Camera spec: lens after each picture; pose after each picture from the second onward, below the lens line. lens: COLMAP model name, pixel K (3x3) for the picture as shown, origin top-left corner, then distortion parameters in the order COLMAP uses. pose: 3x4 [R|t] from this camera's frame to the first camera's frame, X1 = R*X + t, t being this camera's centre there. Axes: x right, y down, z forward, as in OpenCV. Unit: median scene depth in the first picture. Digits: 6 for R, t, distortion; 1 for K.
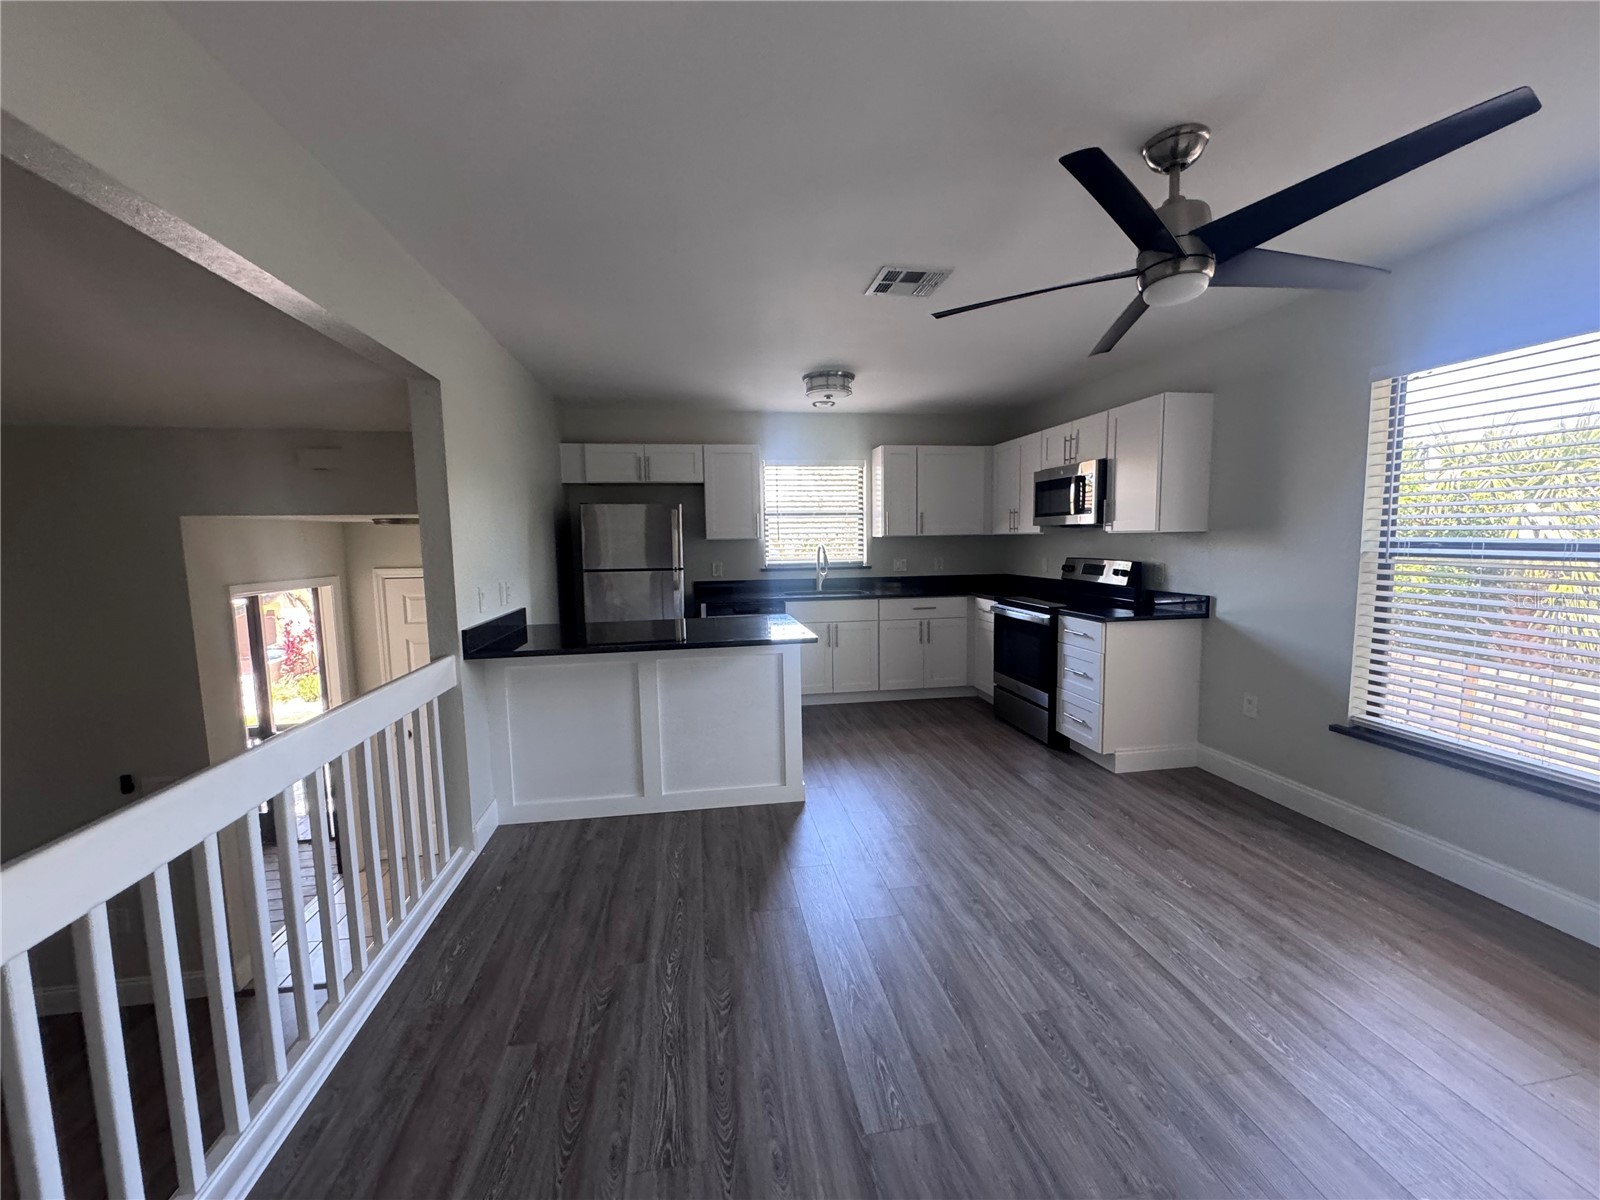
lens RADIAL K [[637.6, 0, 799.3], [0, 637.6, 598.7], [0, 0, 1]] dist [-0.003794, 0.000607]
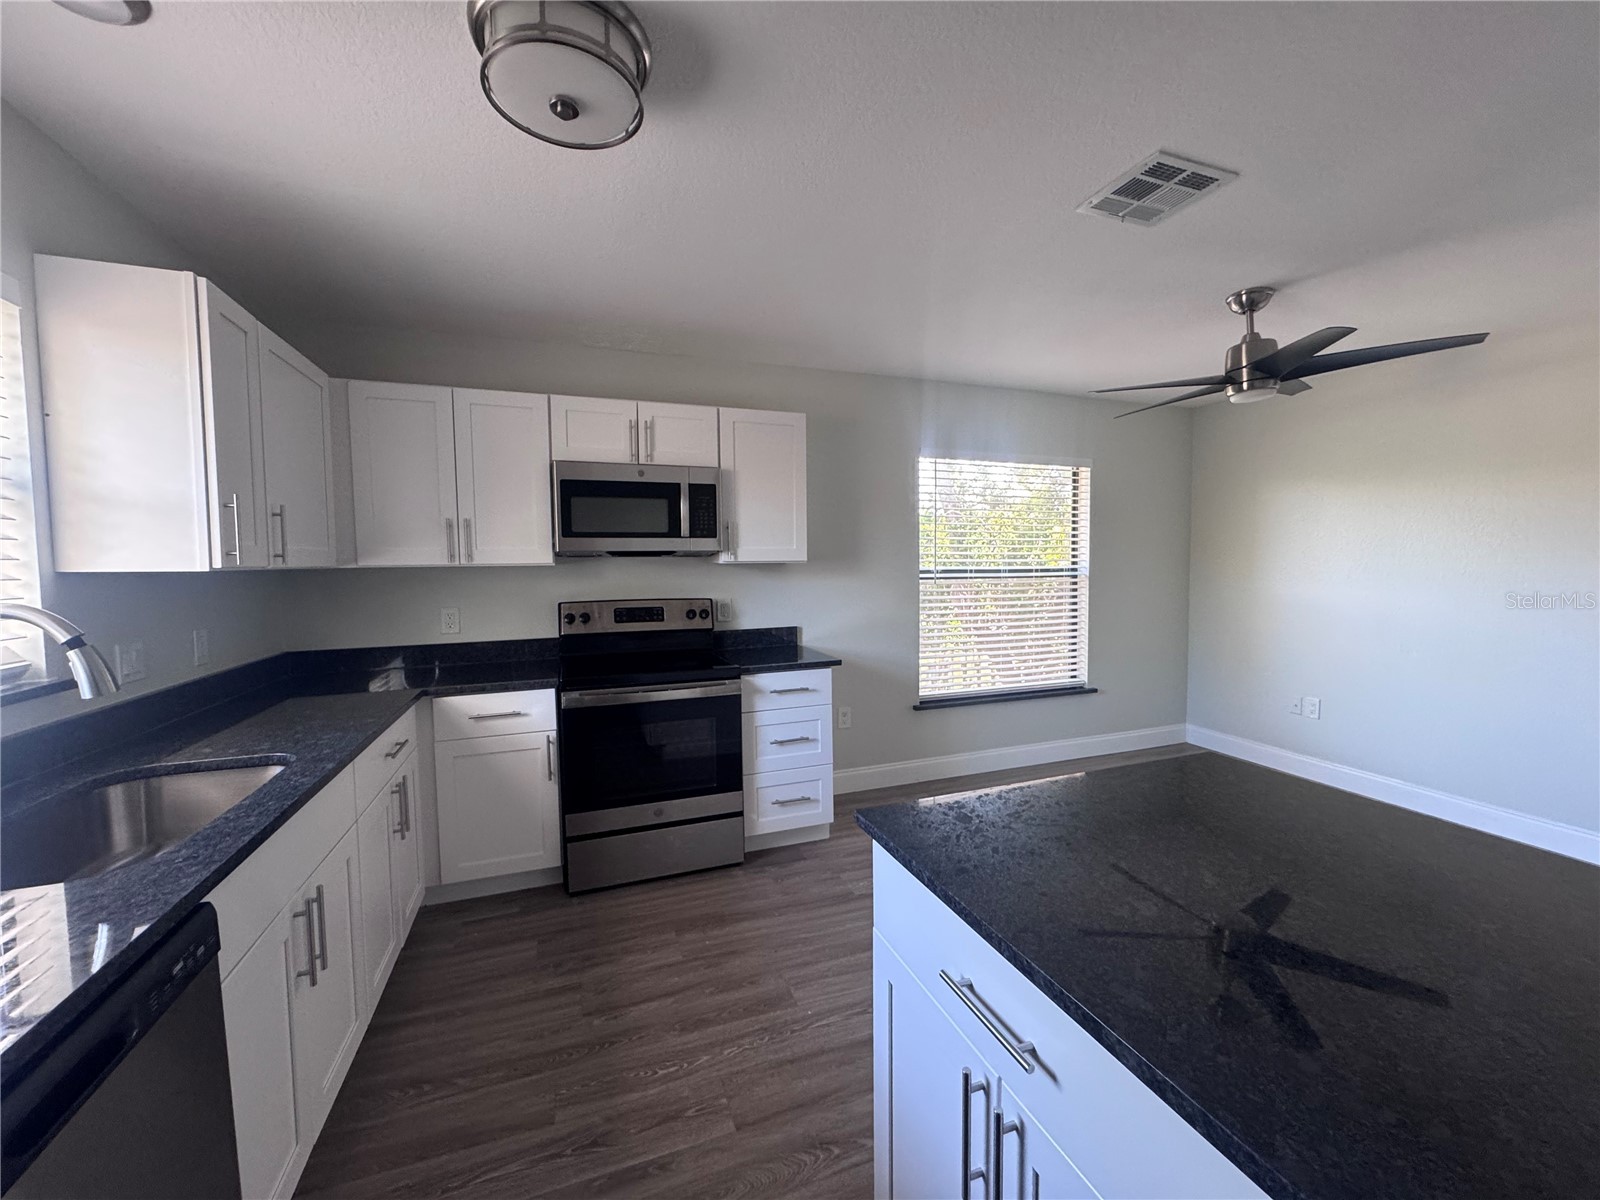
lens RADIAL K [[637.6, 0, 799.7], [0, 637.6, 600.4], [0, 0, 1]] dist [-0.003794, 0.000607]
pose [[-0.190407, -0.043130, 0.980757, -0.308851], [0.106518, 0.992229, 0.064315, -0.098896], [-0.975909, 0.116714, -0.184333, 1.062567]]
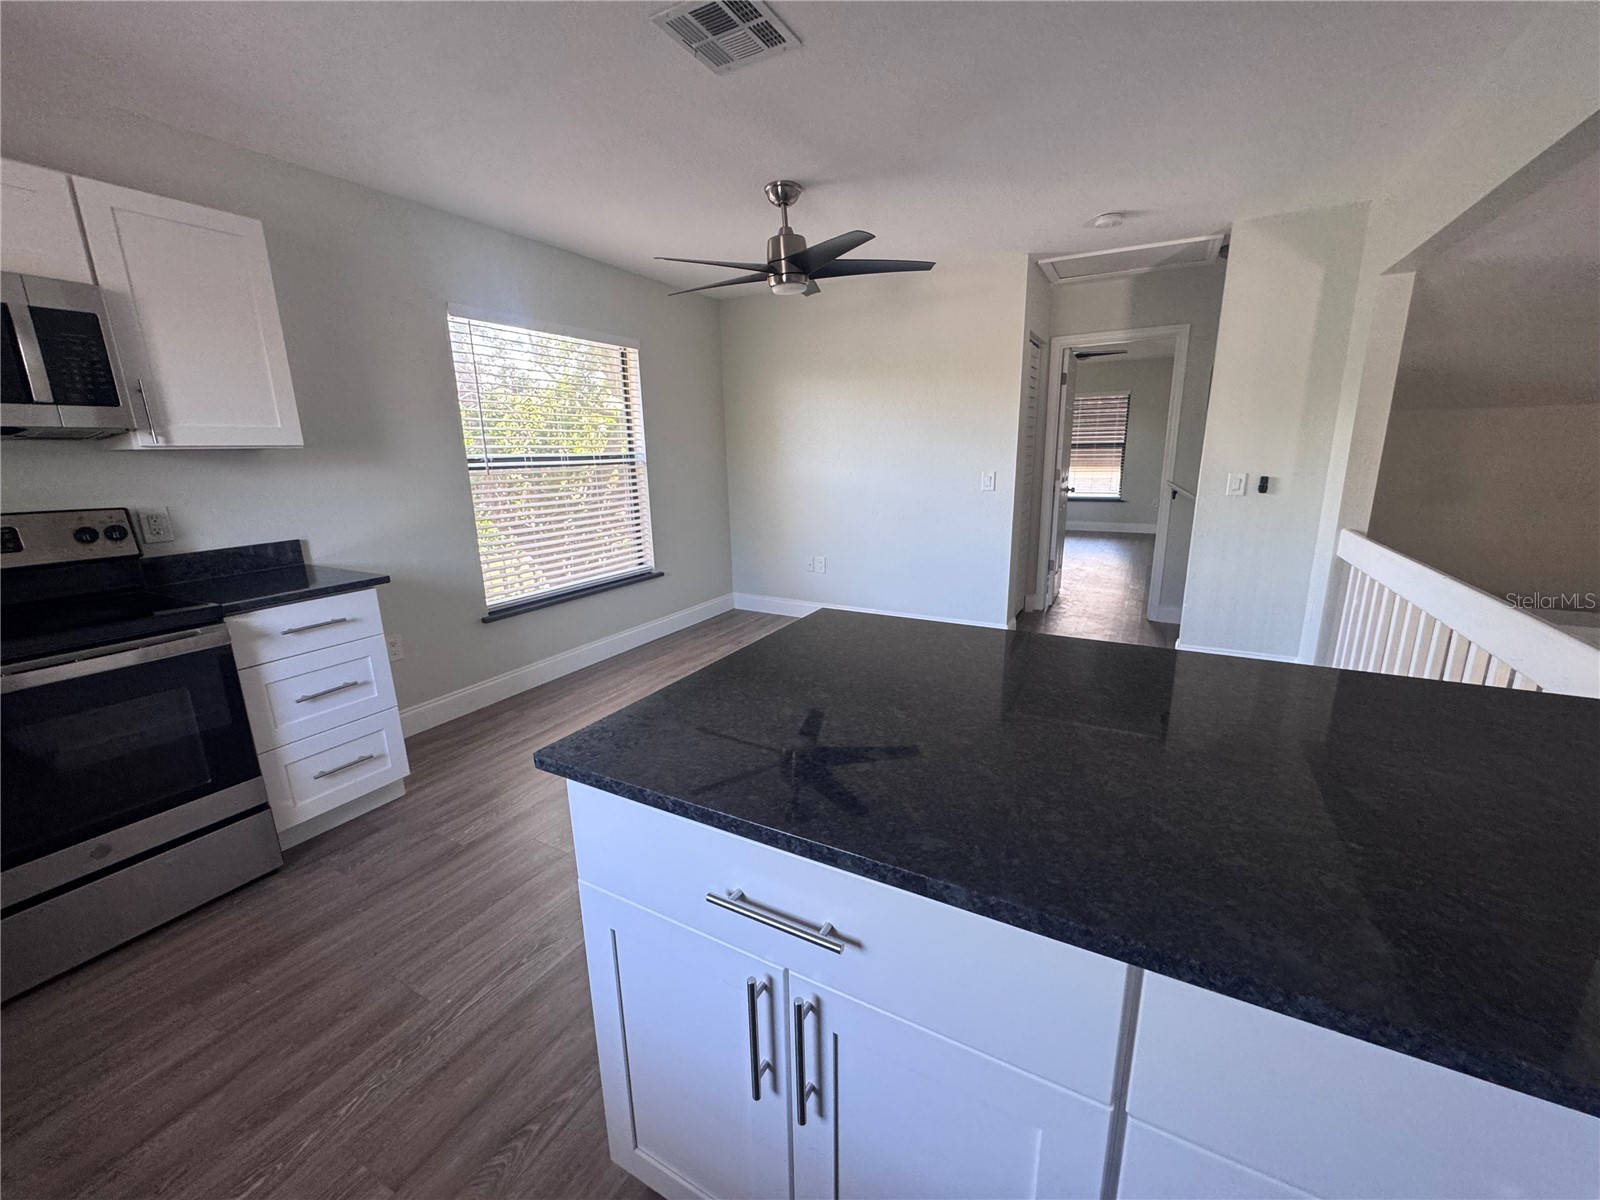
lens RADIAL K [[637.6, 0, 800.8], [0, 637.6, 600.4], [0, 0, 1]] dist [-0.003794, 0.000607]
pose [[-0.787040, -0.114215, 0.606237, -0.233661], [0.089366, 0.951237, 0.295230, -0.091930], [-0.610395, 0.286535, -0.738455, 1.090408]]
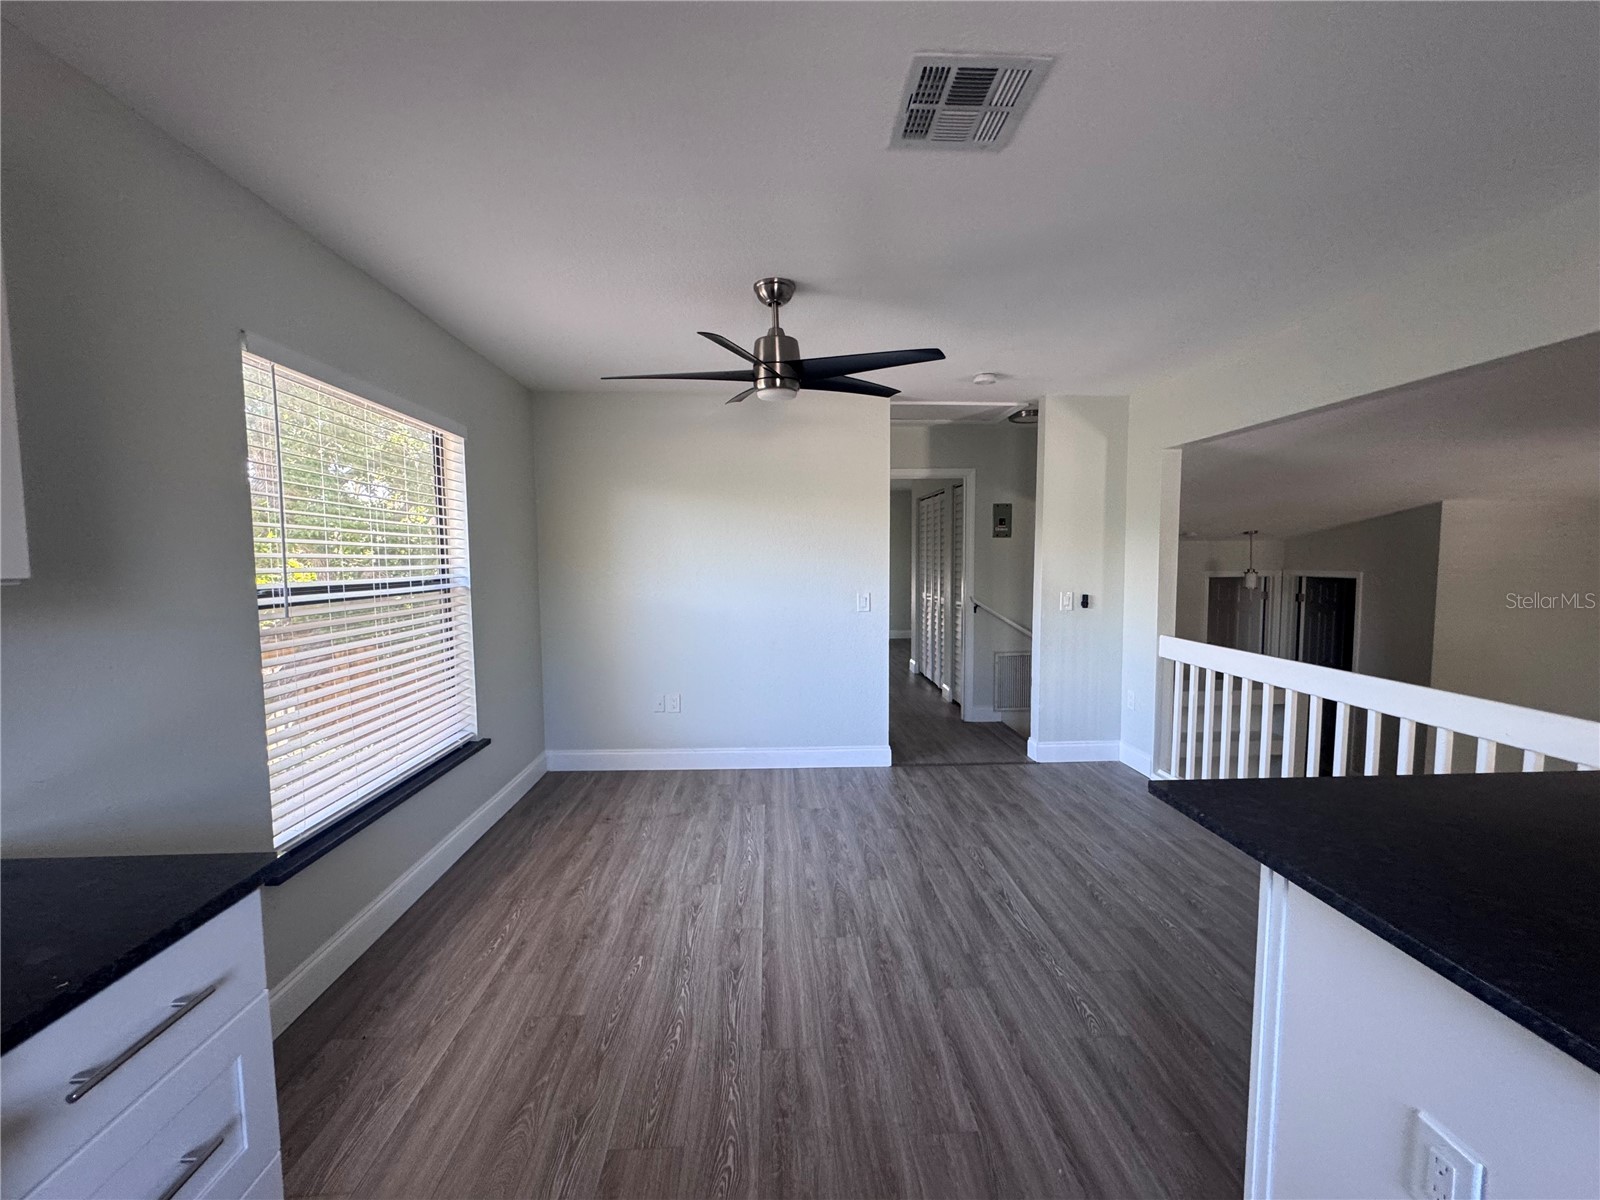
lens RADIAL K [[637.6, 0, 799.2], [0, 637.6, 602.3], [0, 0, 1]] dist [-0.003794, 0.000607]
pose [[-0.993468, 0.015021, 0.113120, 0.174537], [0.033485, 0.986033, 0.163149, -0.116484], [-0.109090, 0.165871, -0.980095, 1.109958]]
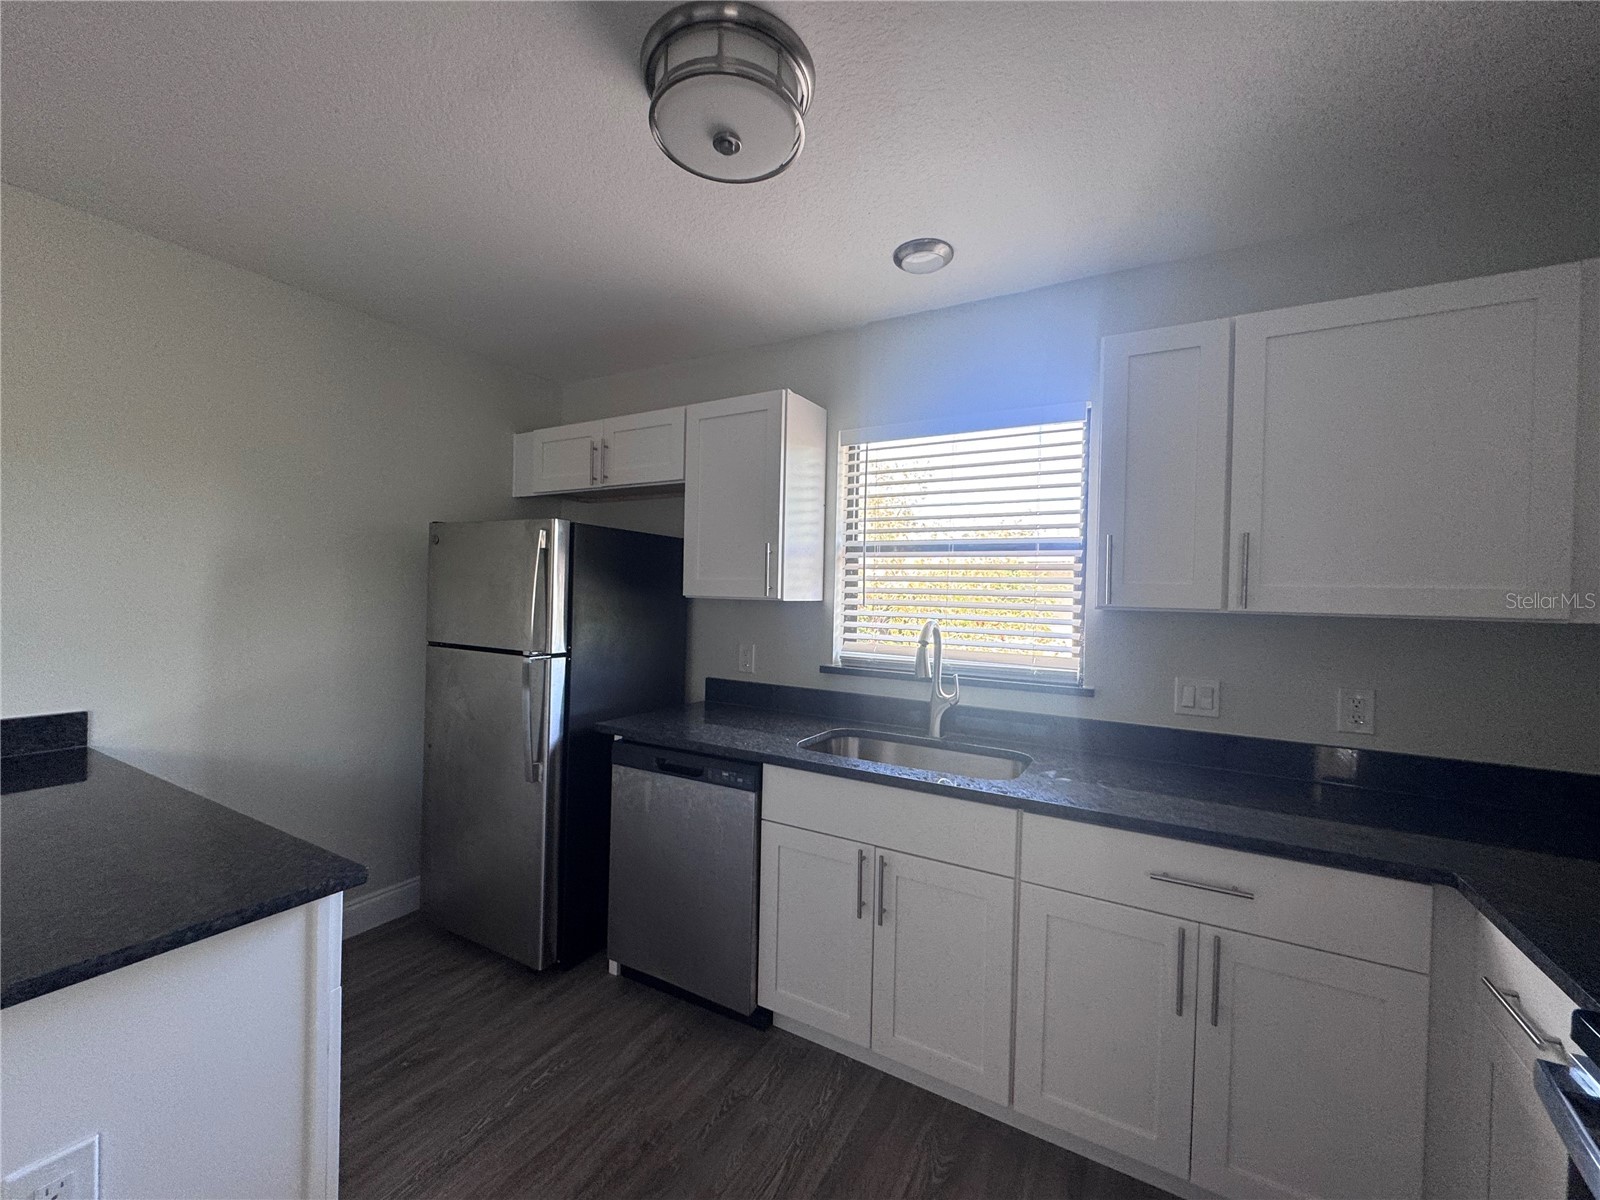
lens RADIAL K [[637.6, 0, 791.4], [0, 637.6, 609.6], [0, 0, 1]] dist [-0.003794, 0.000607]
pose [[0.782132, 0.048548, -0.621219, 0.288231], [-0.097300, 0.994246, -0.044805, -0.091018], [0.615469, 0.095488, 0.782355, 0.879951]]
